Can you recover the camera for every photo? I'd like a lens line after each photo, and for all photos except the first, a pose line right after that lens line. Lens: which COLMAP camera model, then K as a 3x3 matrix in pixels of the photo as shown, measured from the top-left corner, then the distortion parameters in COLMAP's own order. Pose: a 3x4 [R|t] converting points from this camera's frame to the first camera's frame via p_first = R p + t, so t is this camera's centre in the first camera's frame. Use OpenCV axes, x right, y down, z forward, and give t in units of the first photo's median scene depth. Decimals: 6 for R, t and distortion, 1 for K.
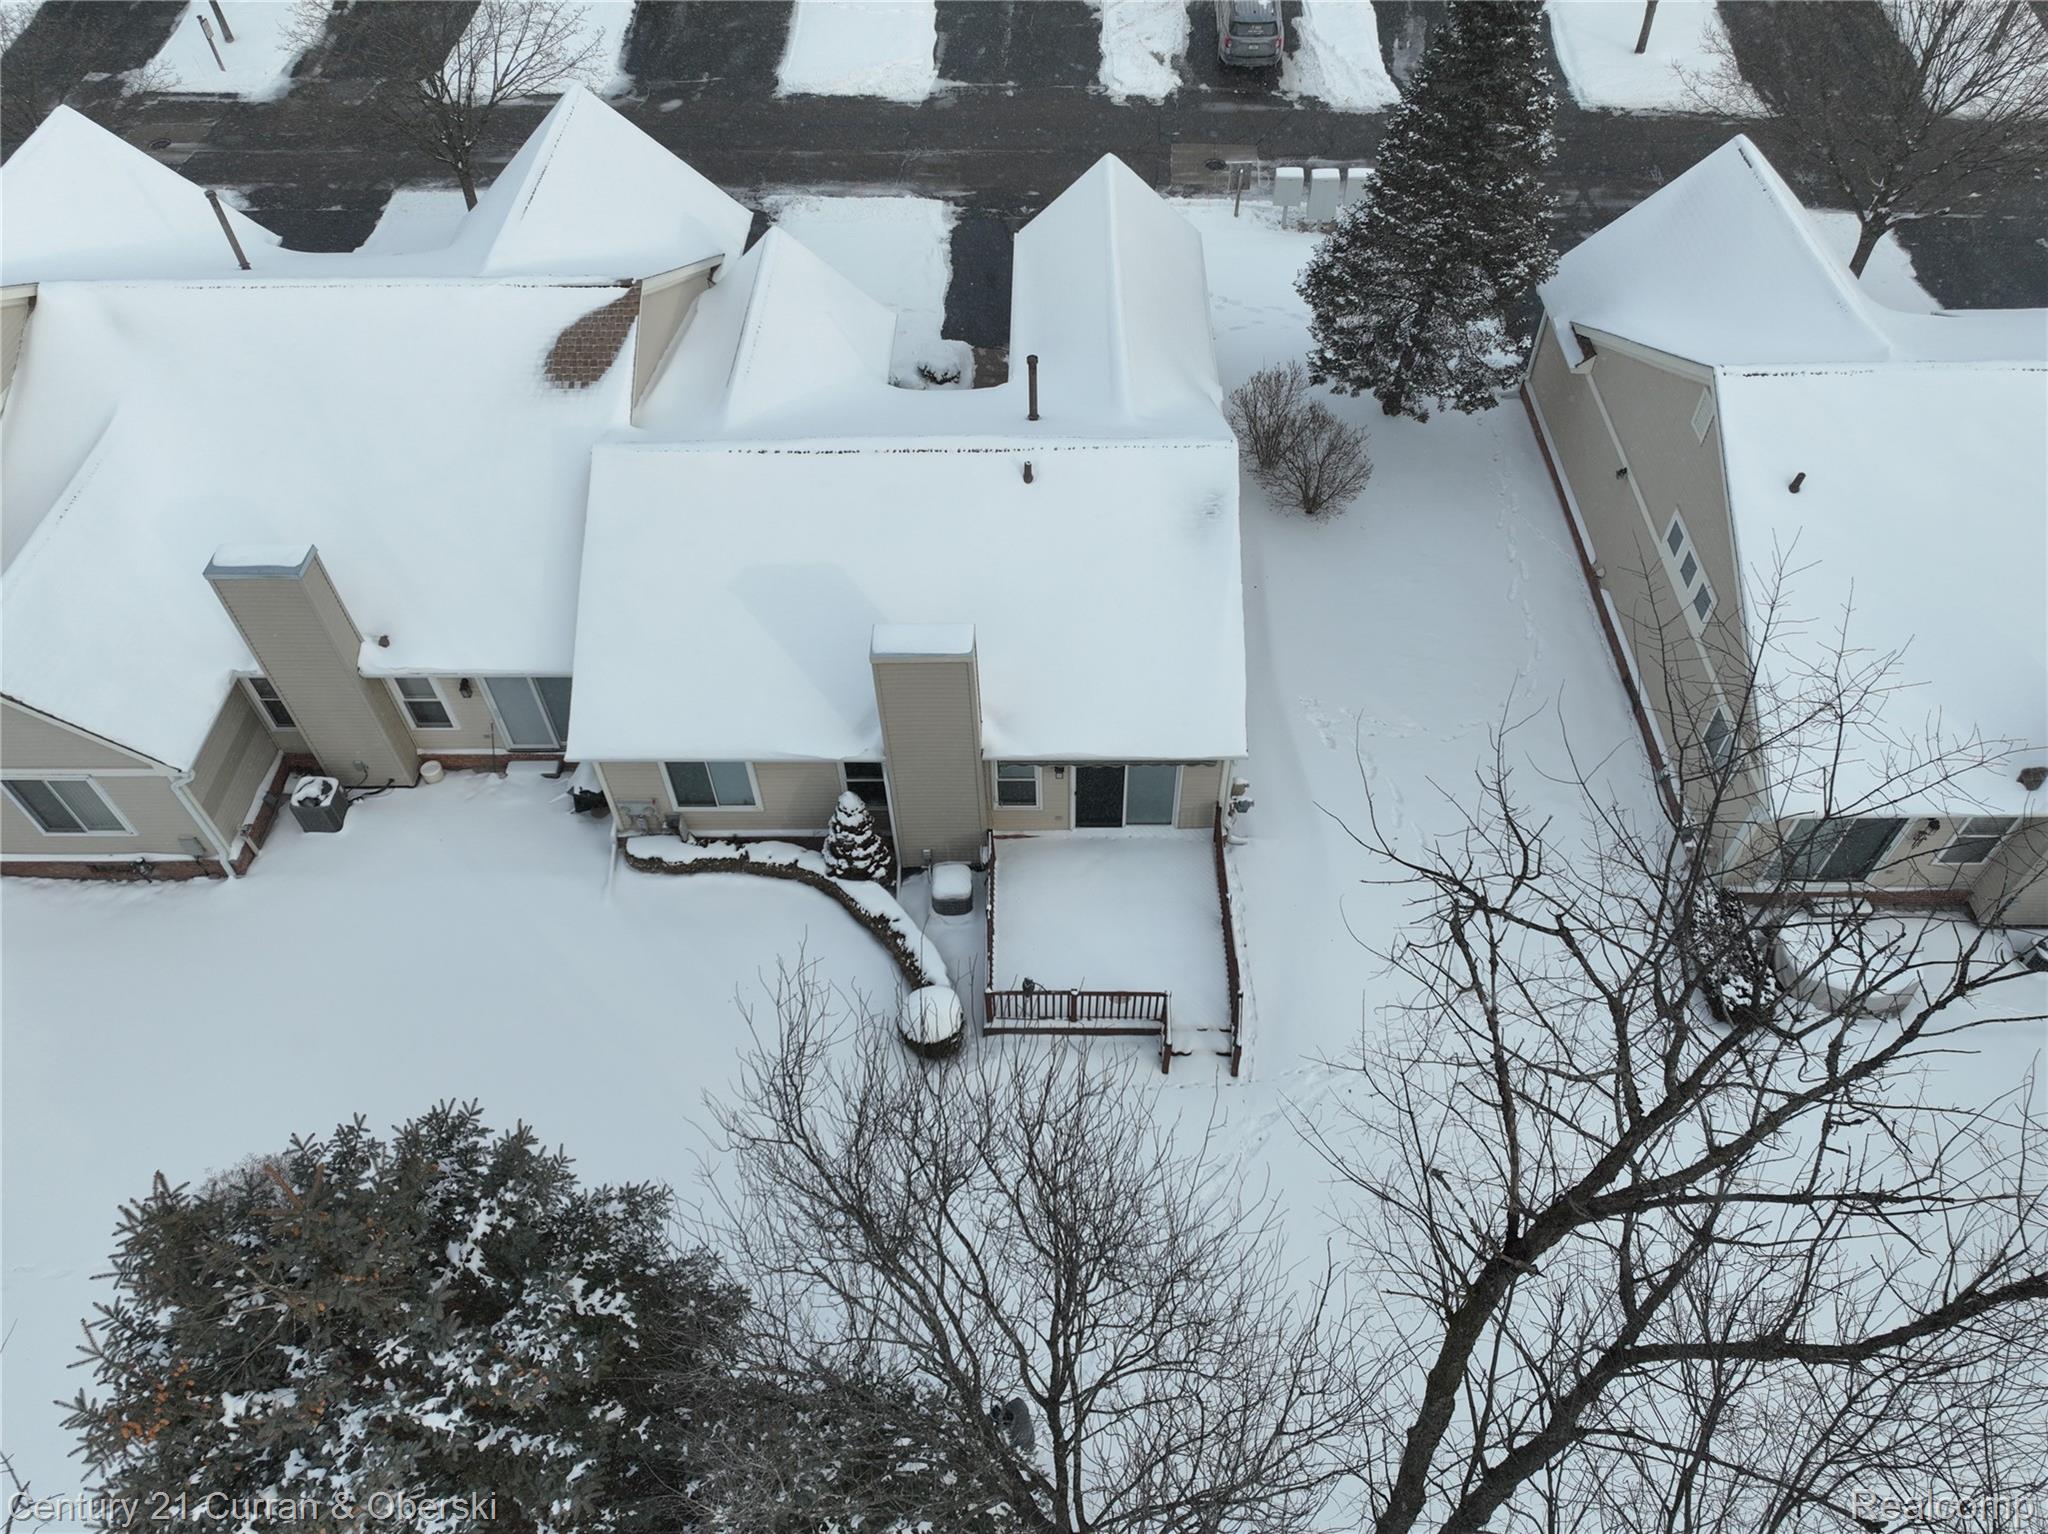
lens RADIAL K [[1441.9, 0, 1023.3], [0, 1441.9, 762.8], [0, 0, 1]] dist [-0.000948, 0.013753]
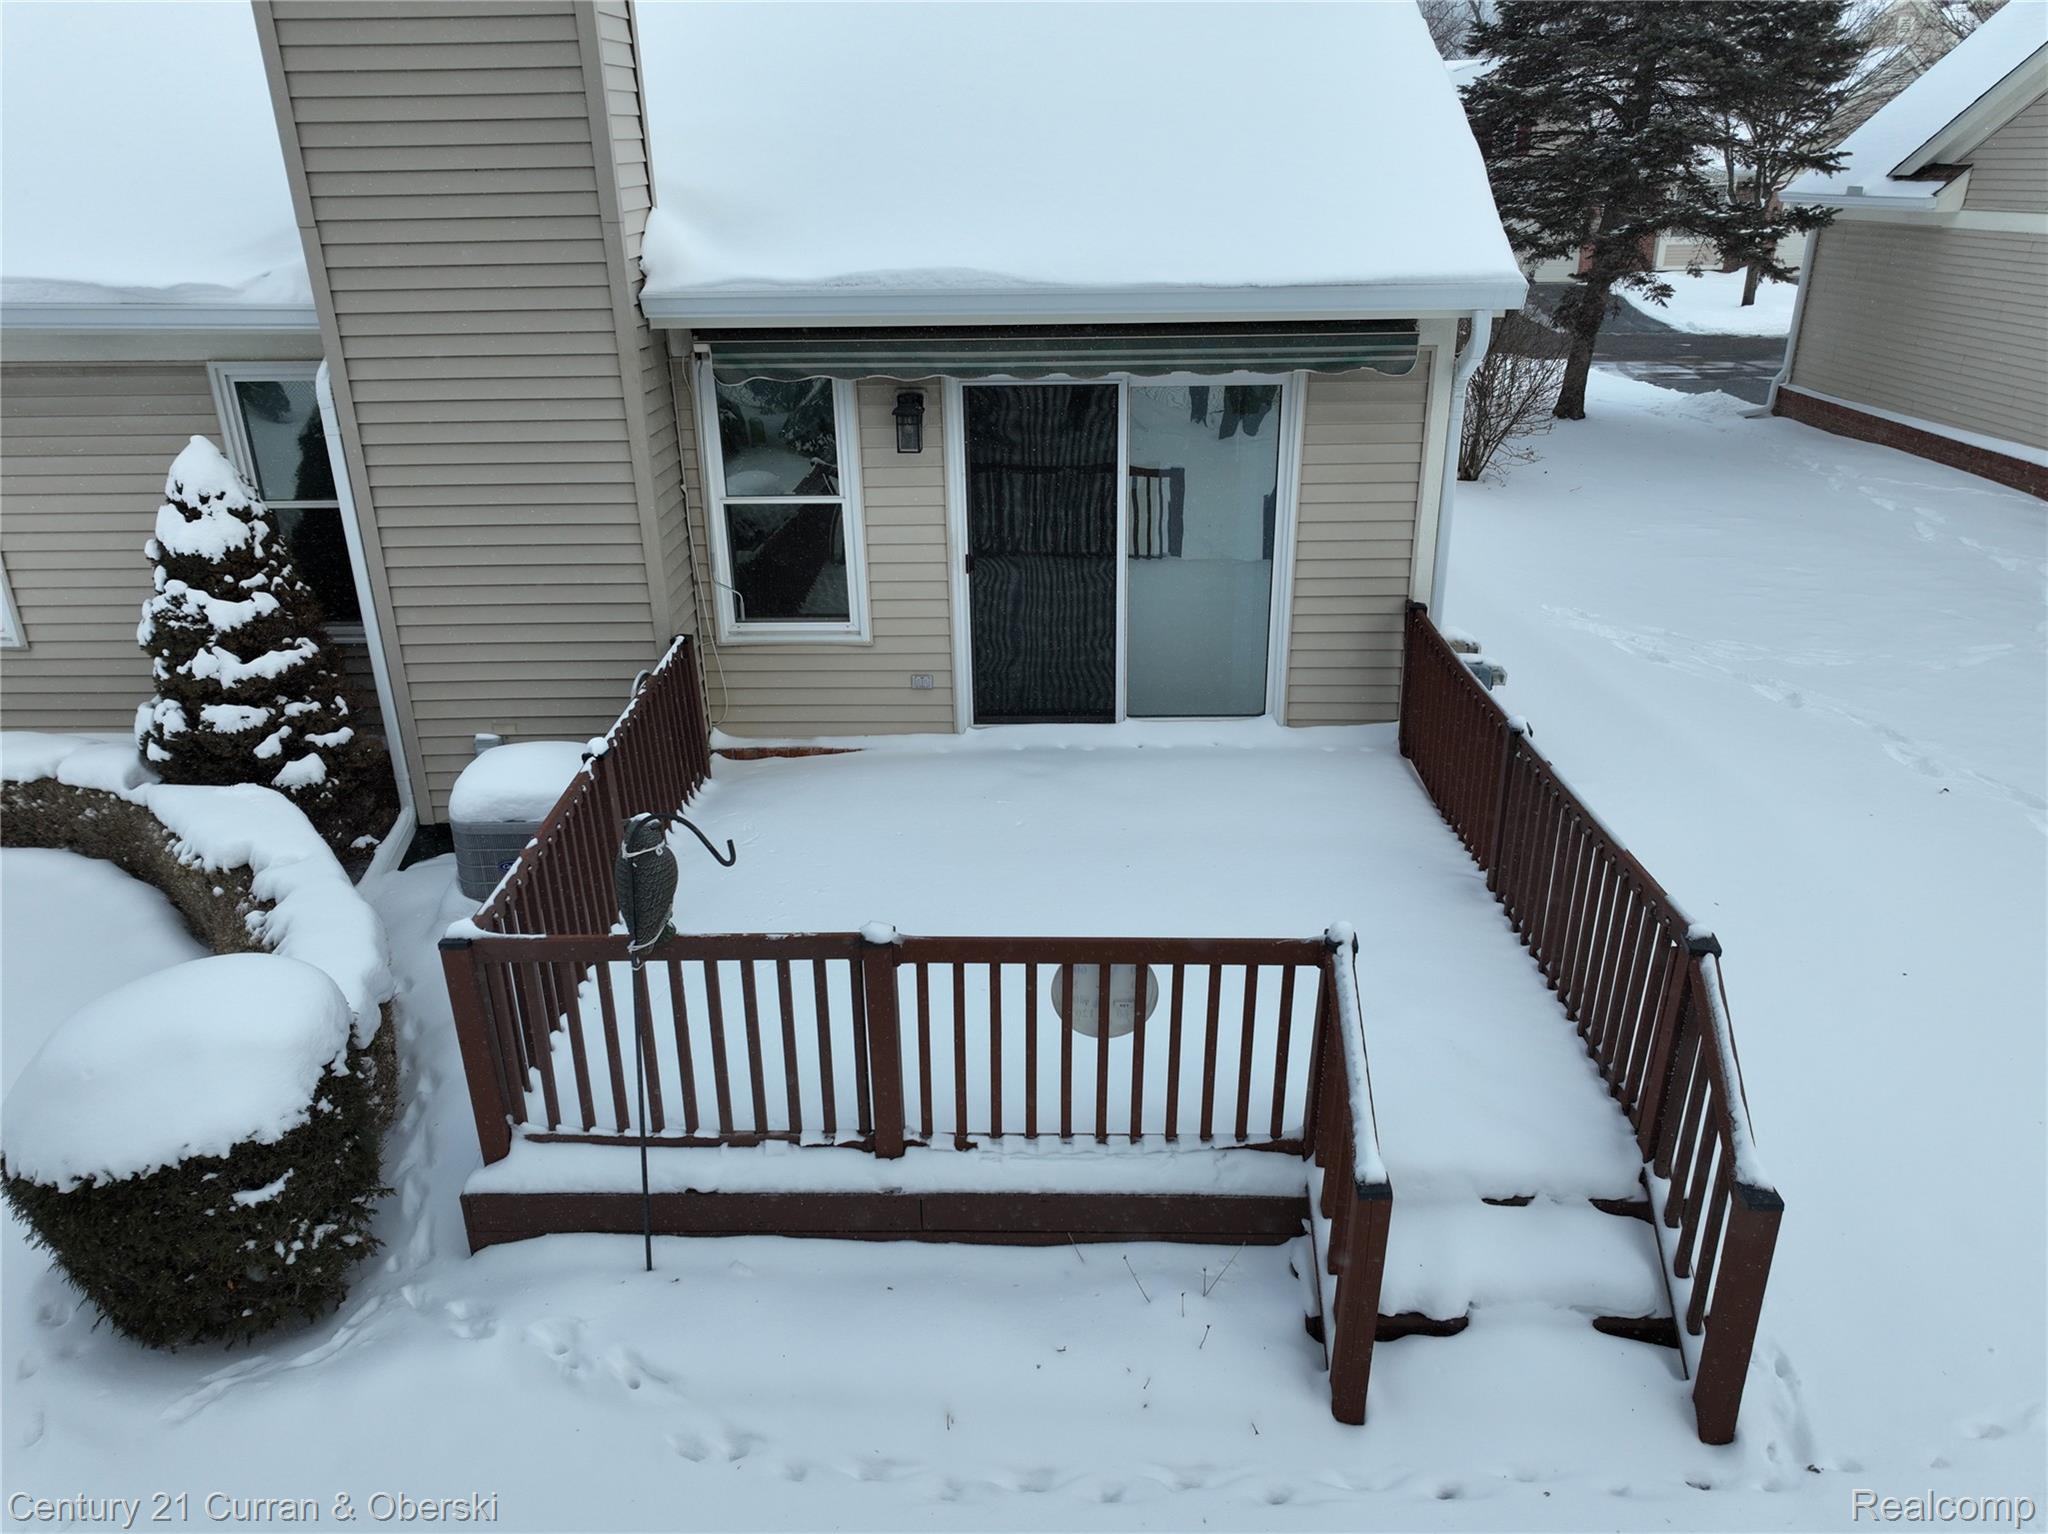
lens RADIAL K [[1441.9, 0, 1030.2], [0, 1441.9, 767.6], [0, 0, 1]] dist [-0.000948, 0.013753]
pose [[0.999942, 0.009447, -0.005145, 0.051220], [-0.010755, 0.887121, -0.461411, 0.206947], [0.000205, 0.461440, 0.887171, 0.720448]]
